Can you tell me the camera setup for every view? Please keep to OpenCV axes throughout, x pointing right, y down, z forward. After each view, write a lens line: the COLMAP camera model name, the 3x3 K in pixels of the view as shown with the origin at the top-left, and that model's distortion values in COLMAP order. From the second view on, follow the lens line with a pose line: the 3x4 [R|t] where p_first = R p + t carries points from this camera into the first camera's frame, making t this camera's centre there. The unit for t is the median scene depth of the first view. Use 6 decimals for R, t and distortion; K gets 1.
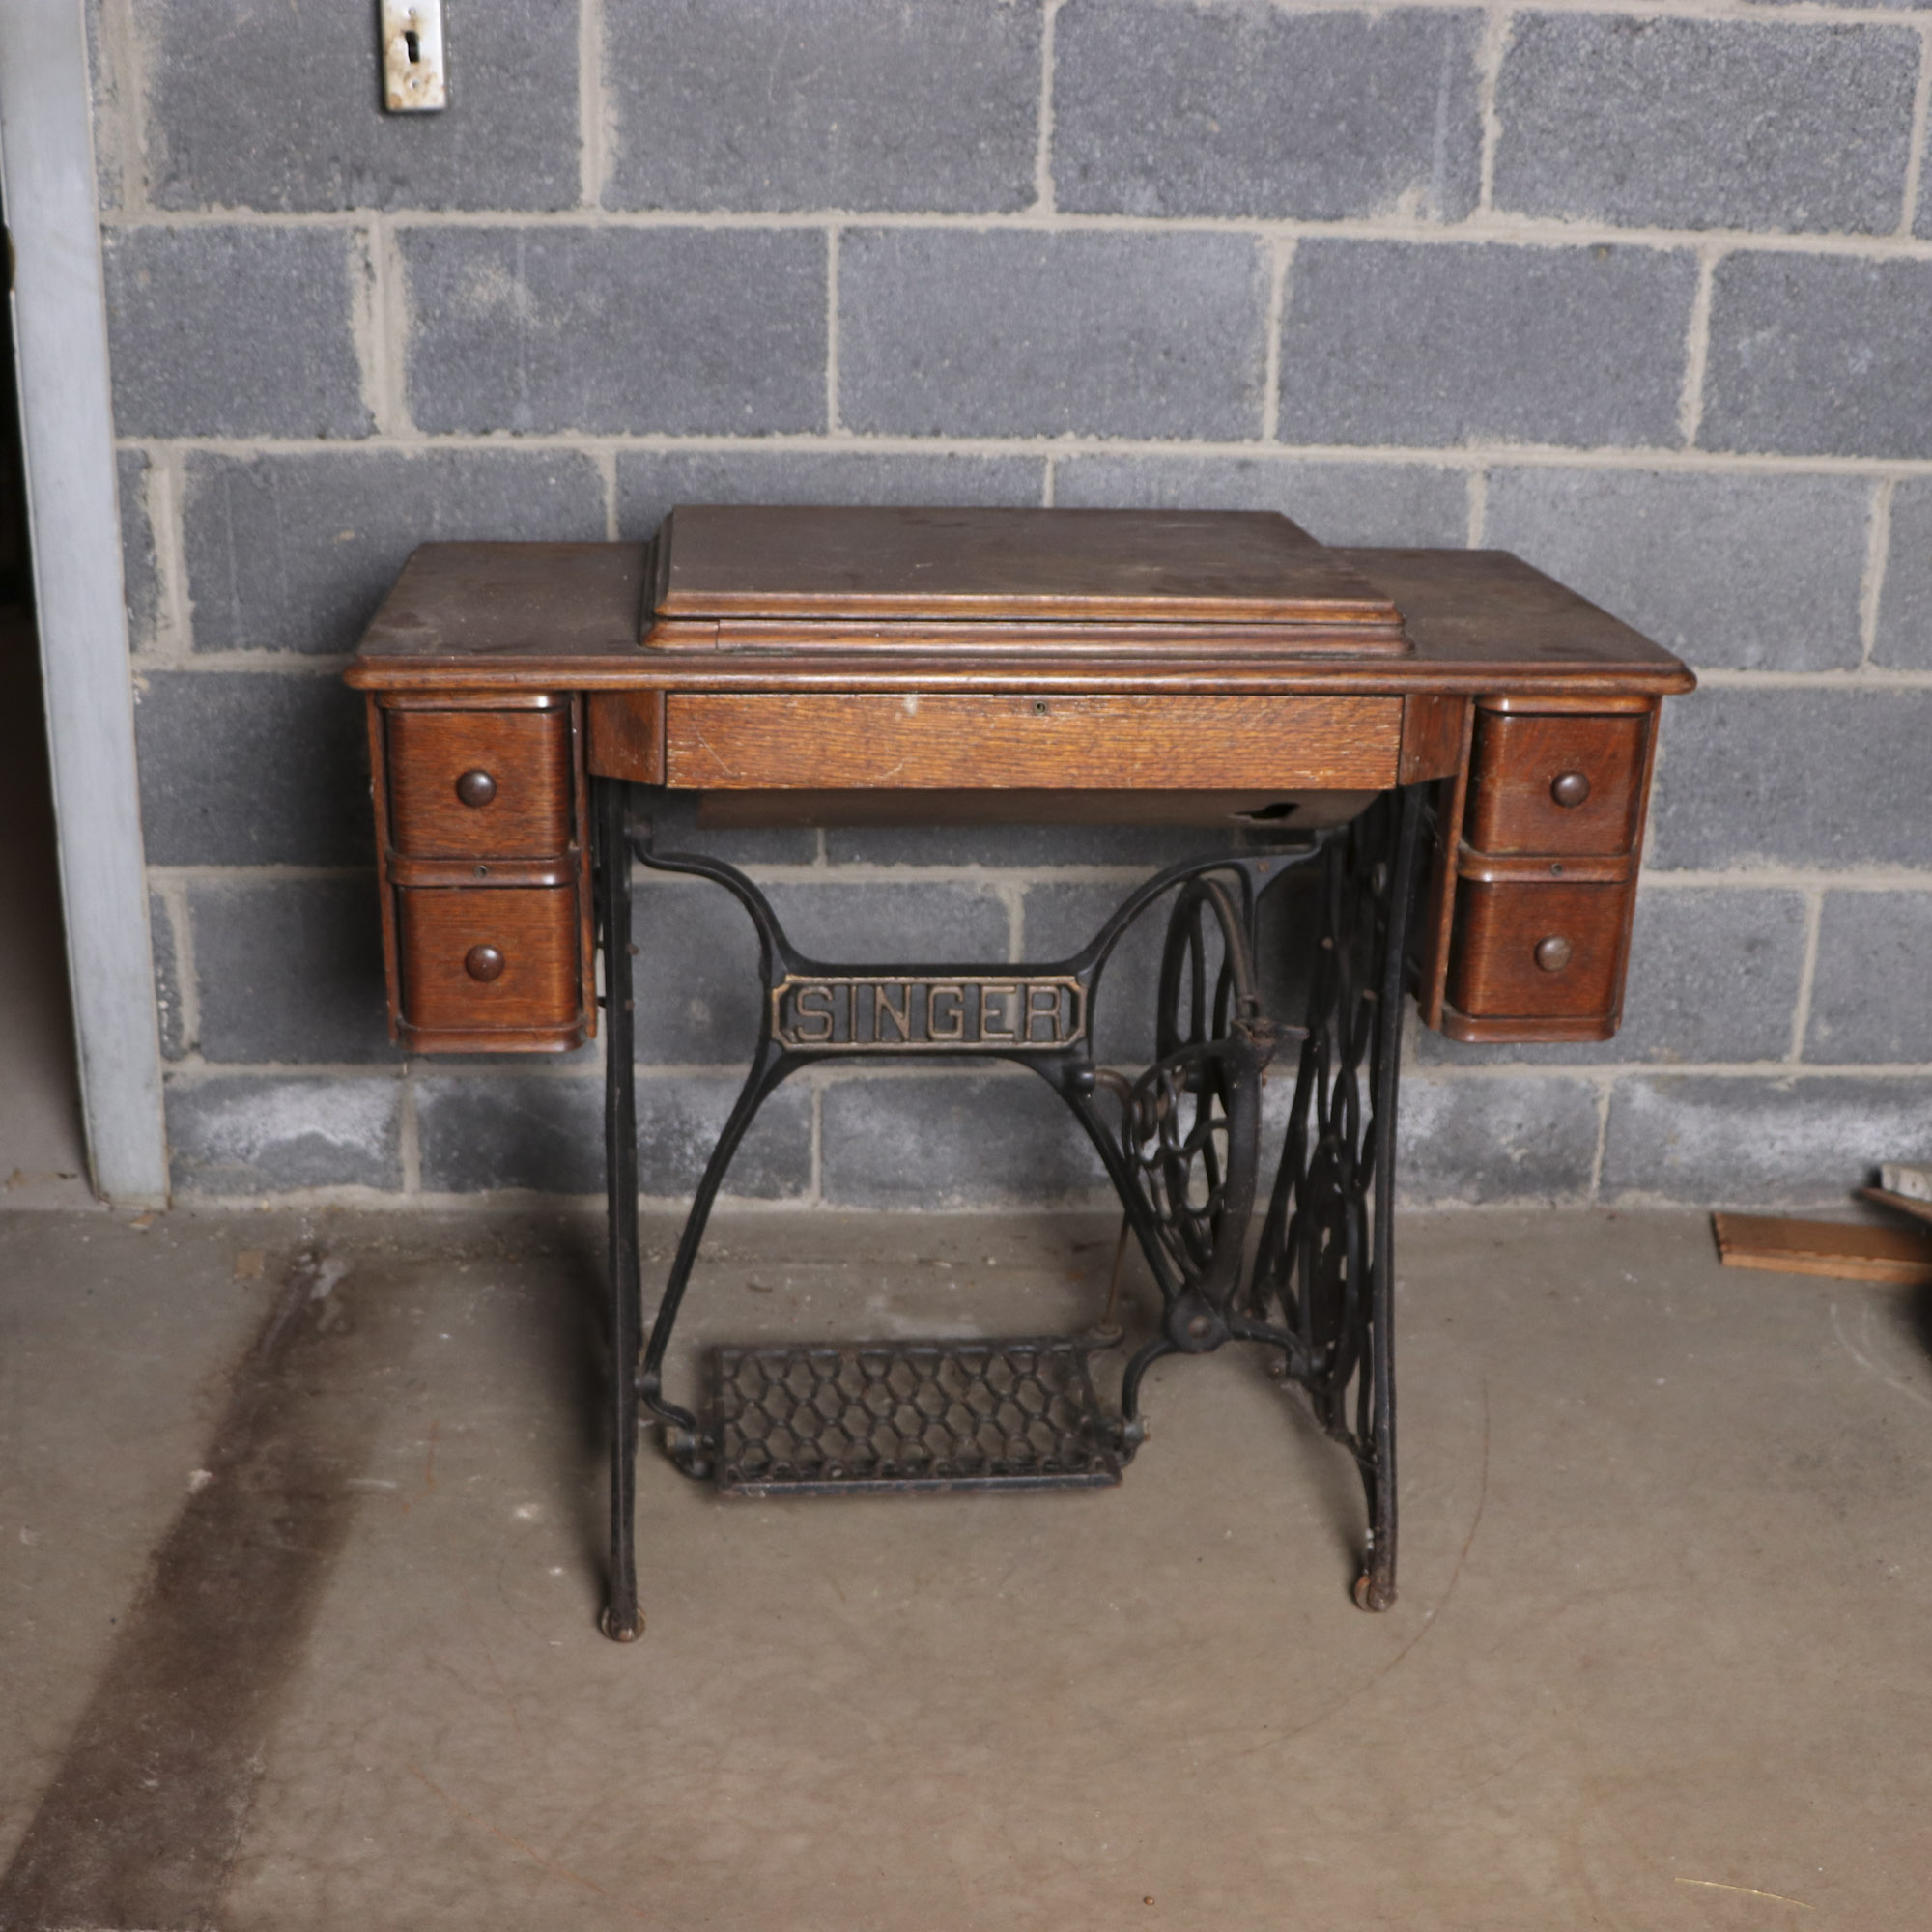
lens RADIAL K [[2503.2, 0, 933.1], [0, 2503.2, 999.9], [0, 0, 1]] dist [-0.173416, 0.175171]
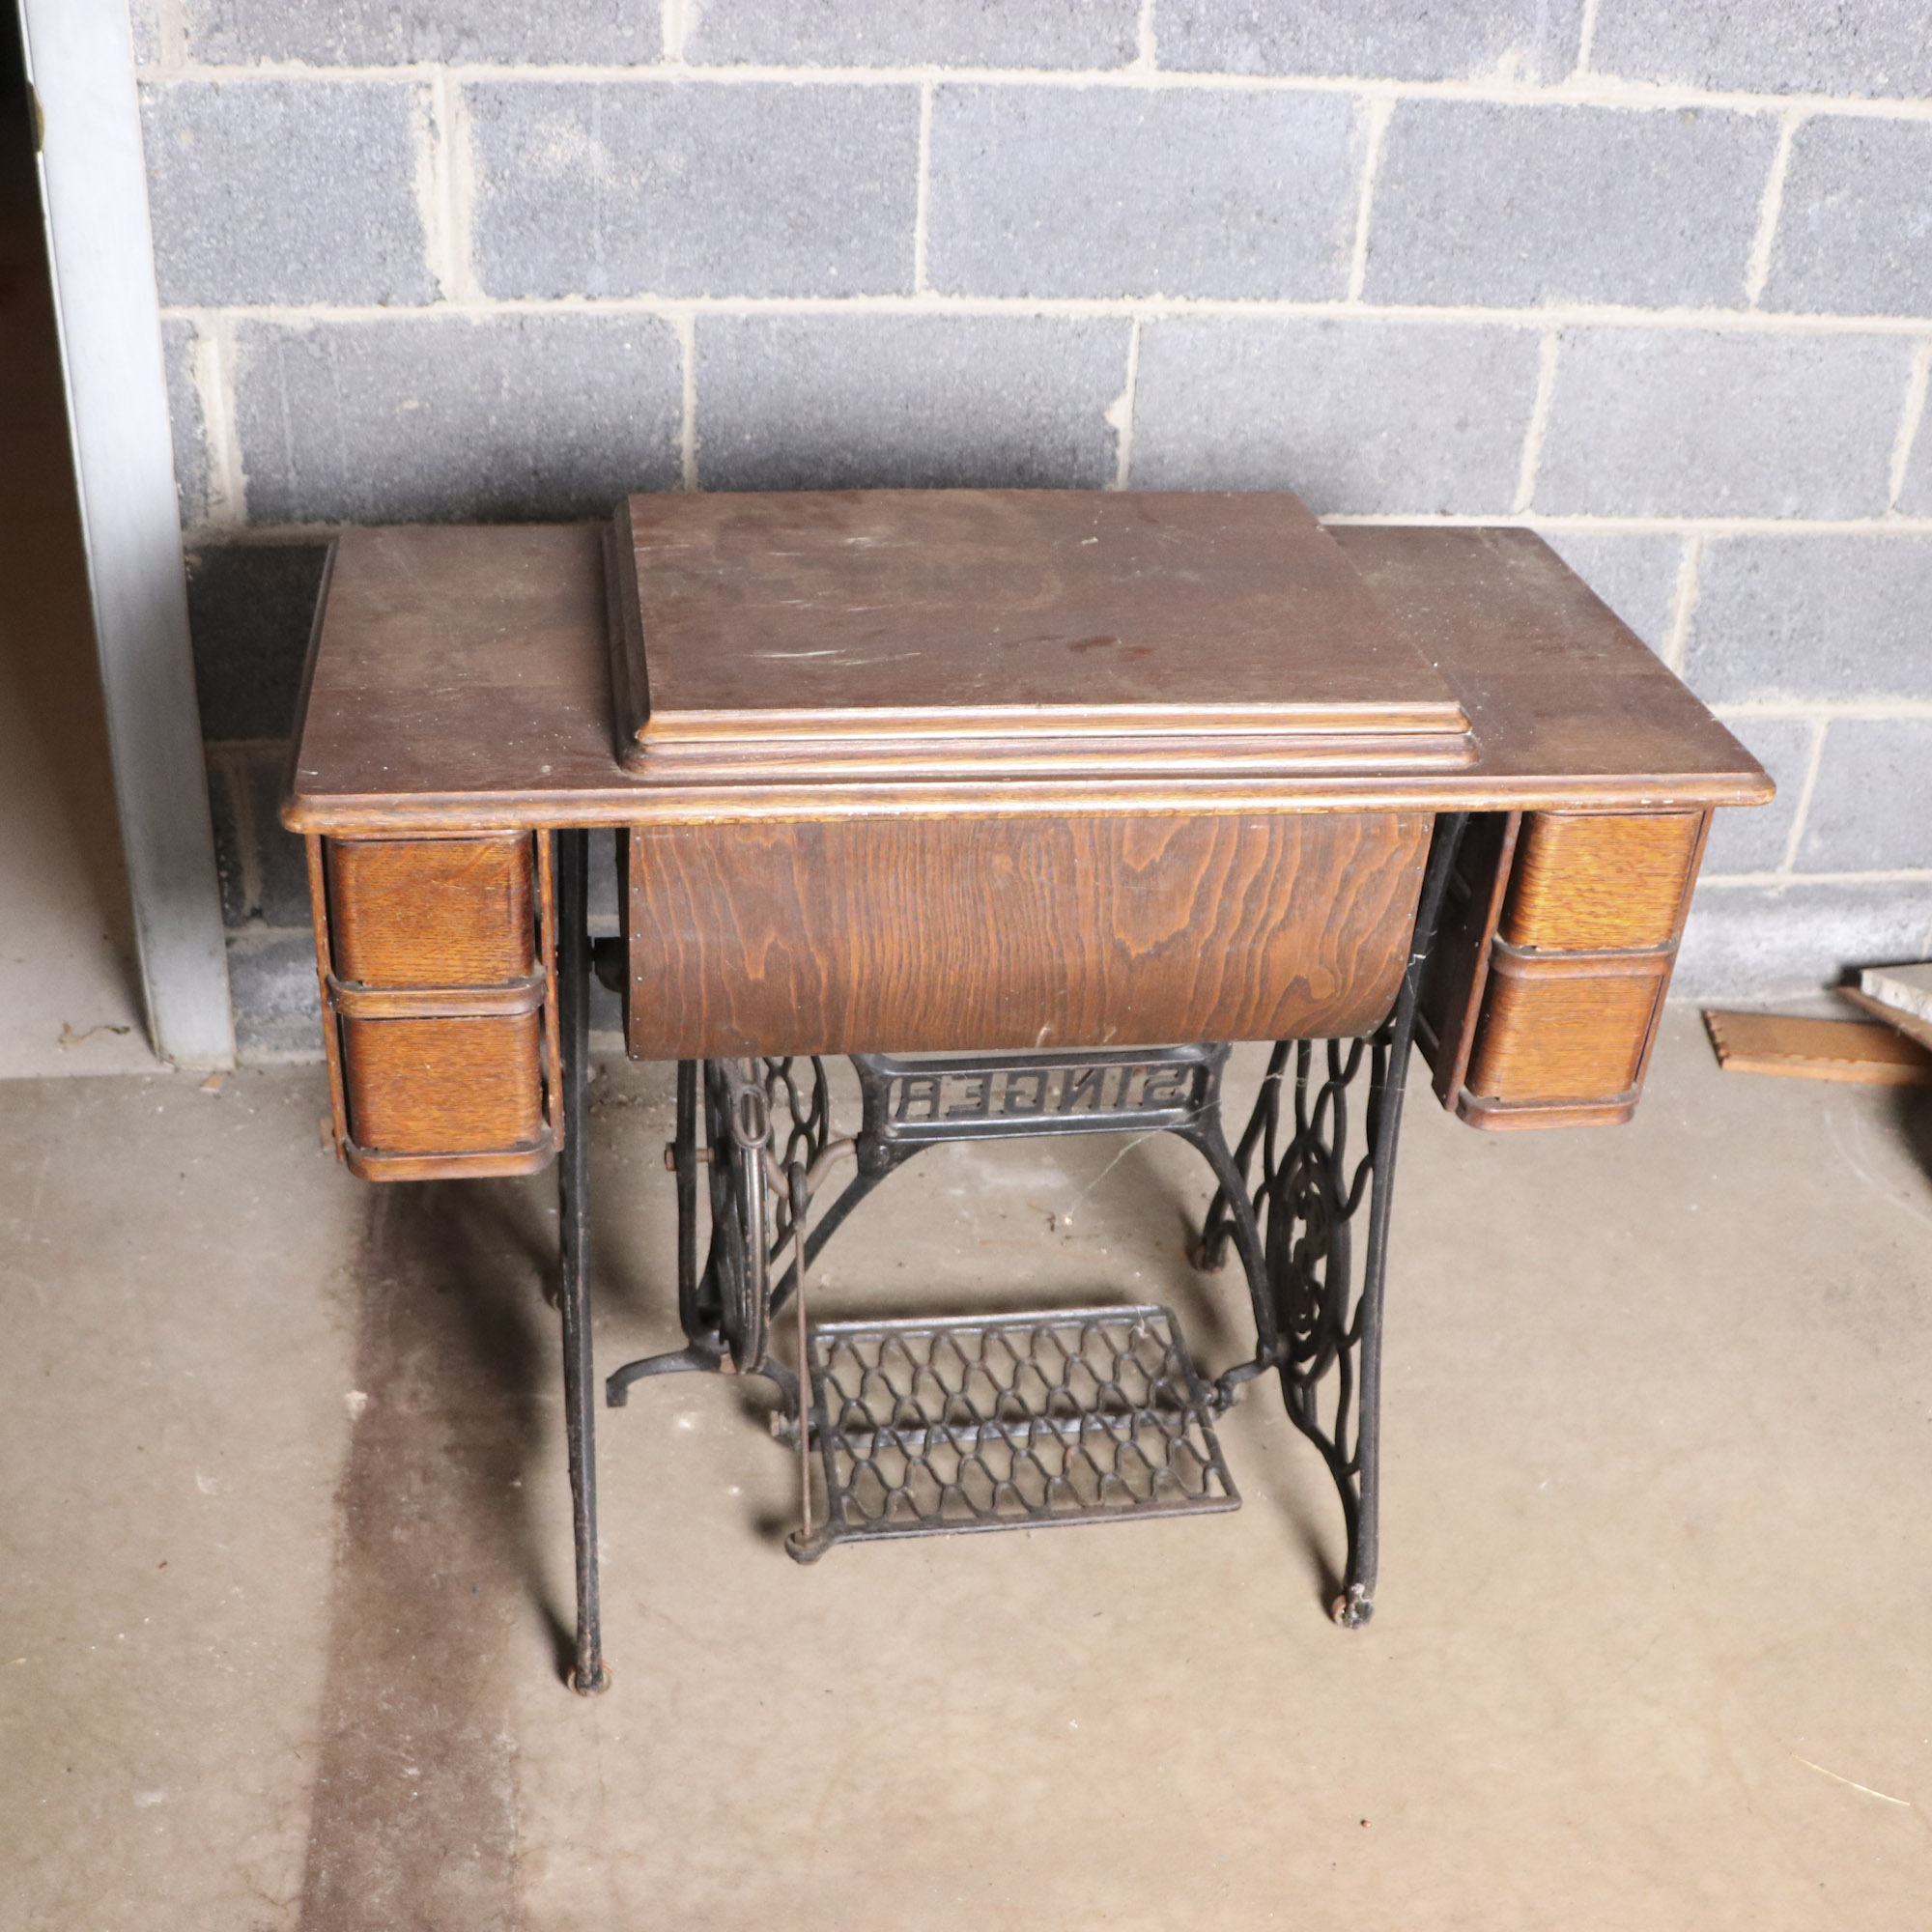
lens RADIAL K [[2351.1, 0, 927.2], [0, 2351.1, 994.6], [0, 0, 1]] dist [-0.189461, 0.153750]
pose [[0.993812, -0.033840, 0.105798, -0.138804], [0.011463, 0.978623, 0.205341, -0.143410], [-0.110485, -0.202857, 0.972955, 0.065258]]
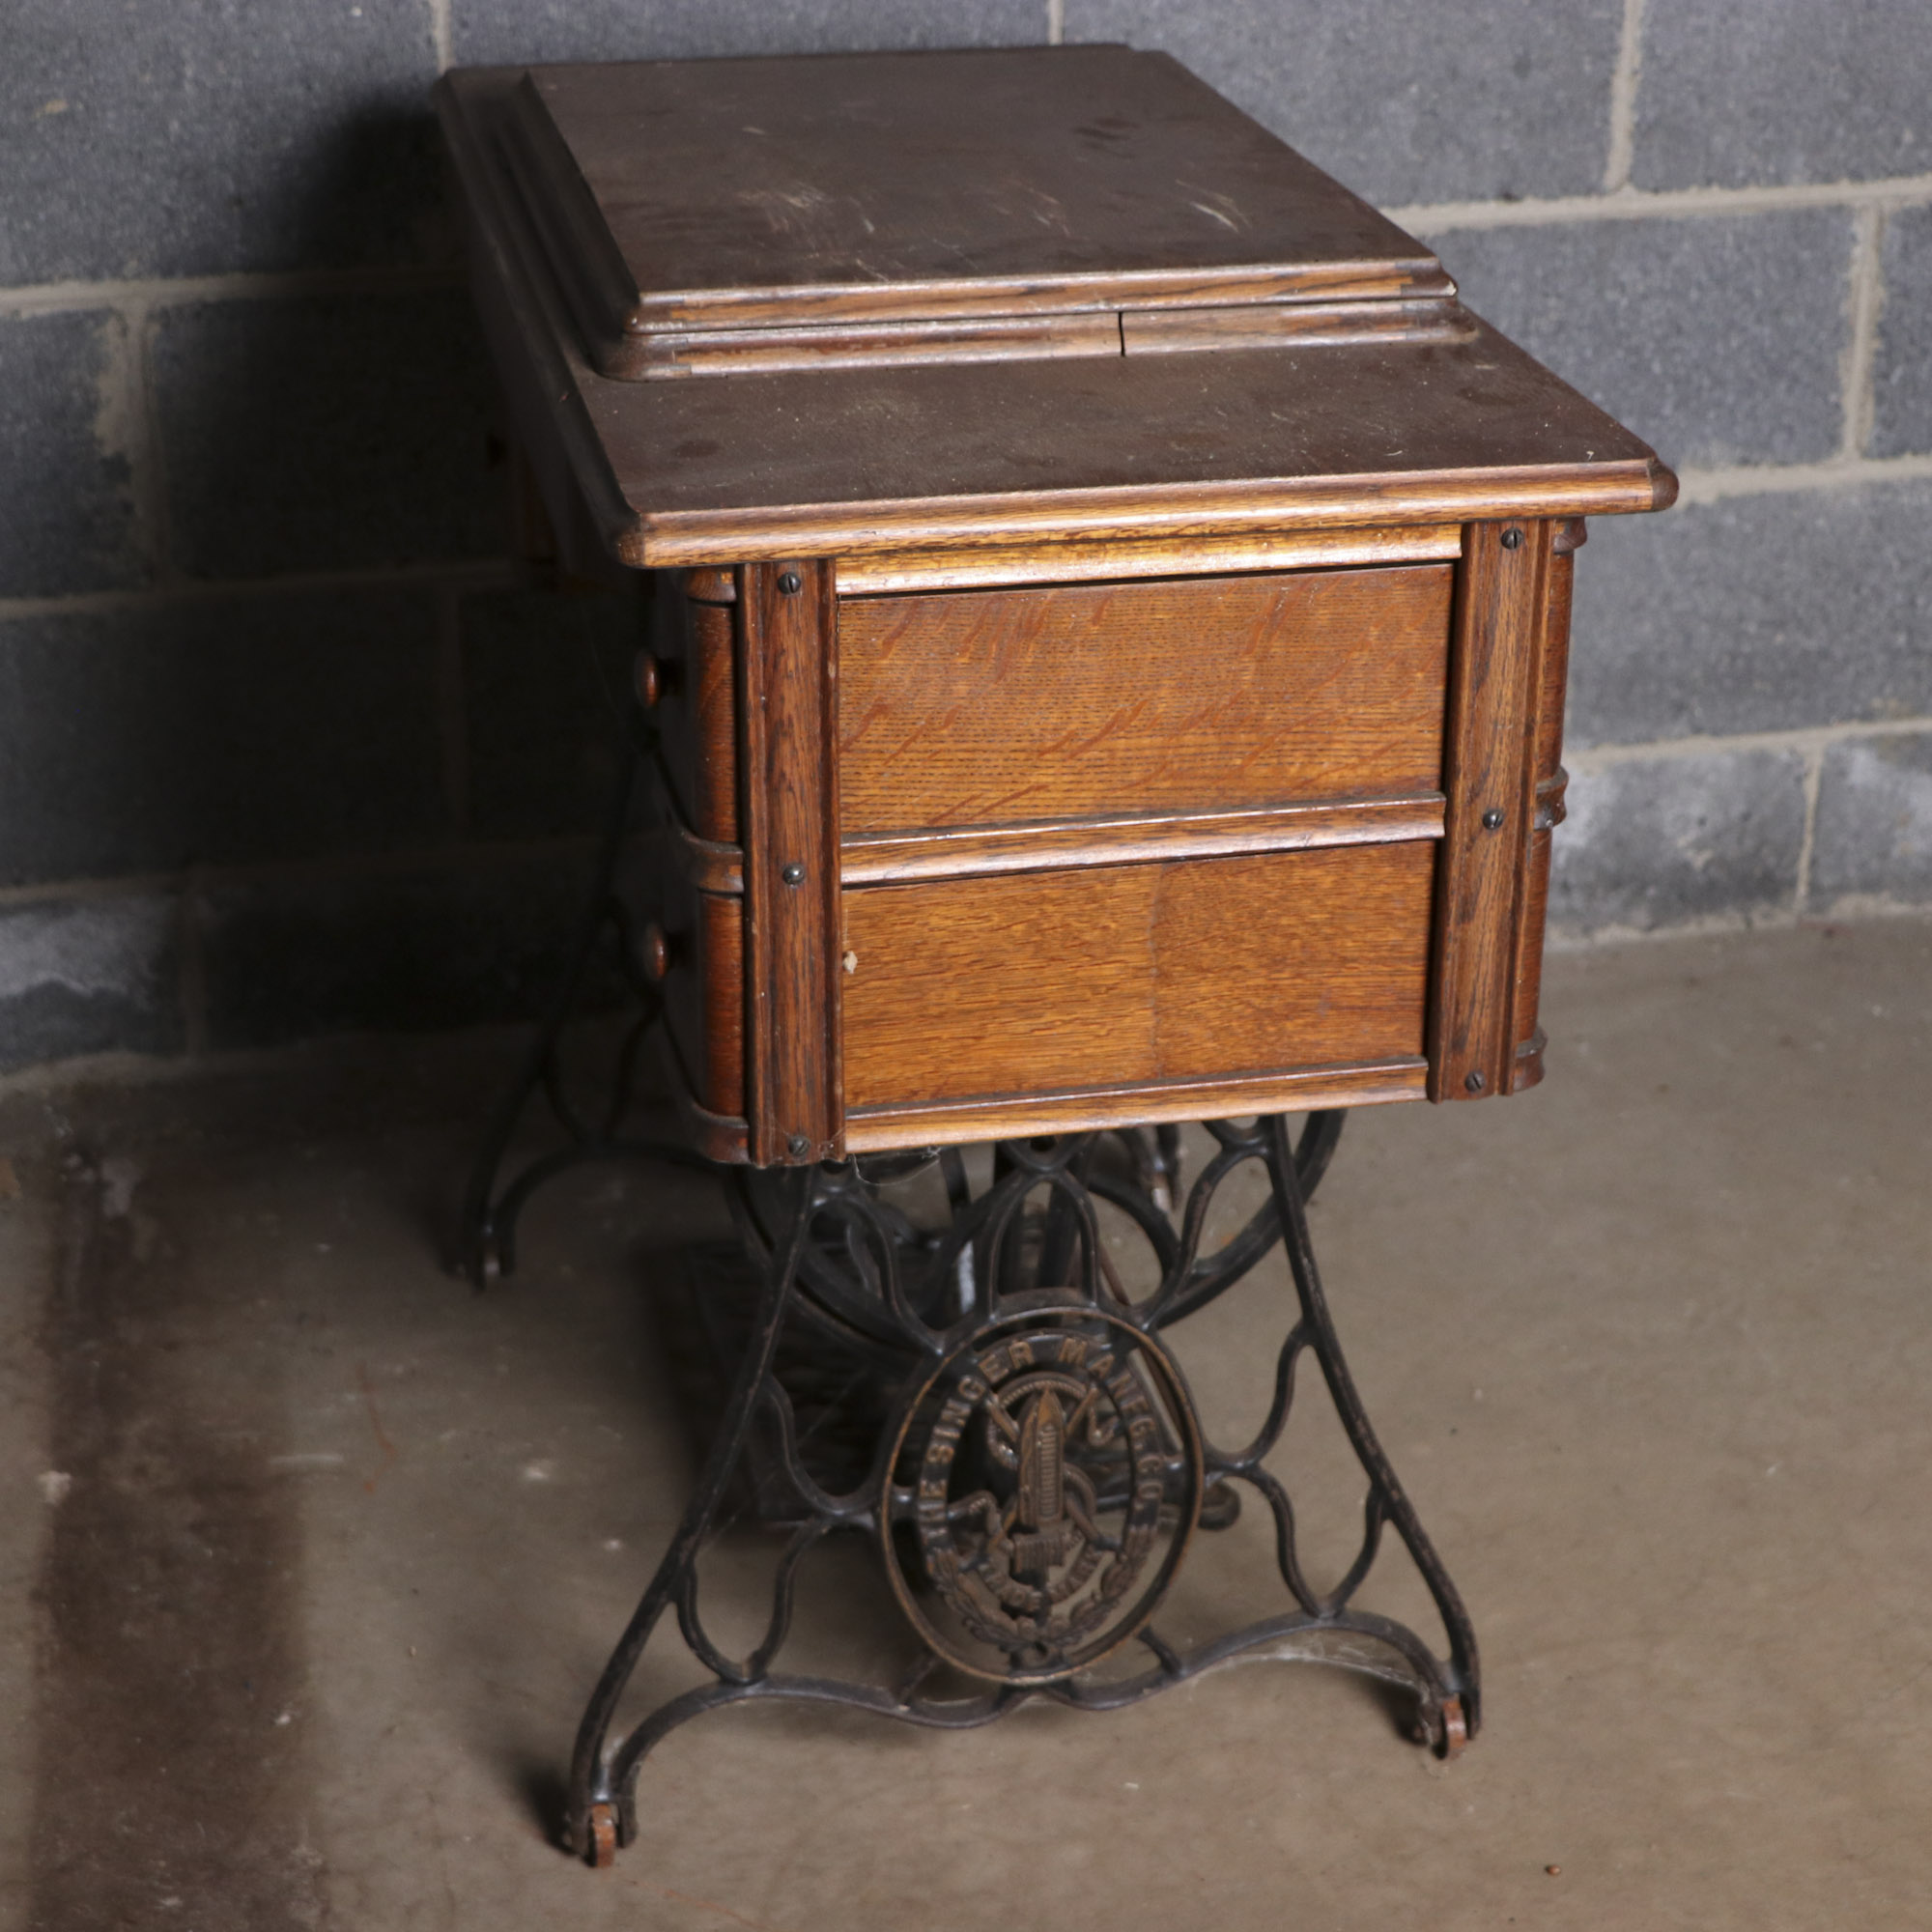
lens RADIAL K [[3701.1, 0, 930.4], [0, 3701.1, 998.2], [0, 0, 1]] dist [-0.033576, 0.316317]
pose [[0.985740, -0.093919, 0.139630, -0.162615], [0.082014, 0.992676, 0.088705, -0.014427], [-0.146938, -0.075988, 0.986223, -0.061682]]
